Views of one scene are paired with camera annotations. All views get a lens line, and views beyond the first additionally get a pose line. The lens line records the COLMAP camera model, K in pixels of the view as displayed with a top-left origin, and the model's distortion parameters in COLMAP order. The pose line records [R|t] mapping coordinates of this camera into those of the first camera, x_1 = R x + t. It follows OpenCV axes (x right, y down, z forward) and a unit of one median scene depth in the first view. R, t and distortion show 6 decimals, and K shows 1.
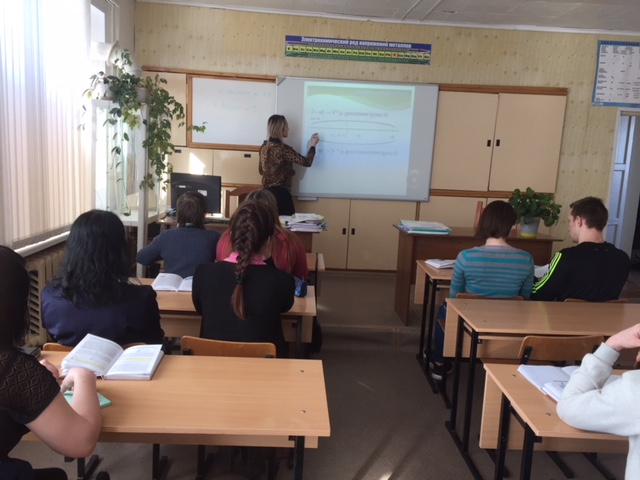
lens RADIAL K [[544.8, 0, 321.1], [0, 544.8, 237.9], [0, 0, 1]] dist [0.083982, -0.106381]
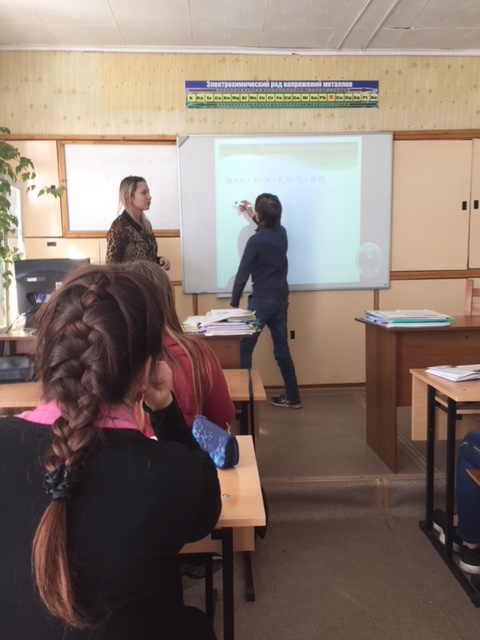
lens RADIAL K [[544.8, 0, 237.8], [0, 544.8, 318.3], [0, 0, 1]] dist [0.083982, -0.106381]
pose [[0.997614, -0.068973, -0.002837, -0.012991], [0.068744, 0.996370, -0.050203, -0.001869], [0.006289, 0.049888, 0.998735, 0.259528]]
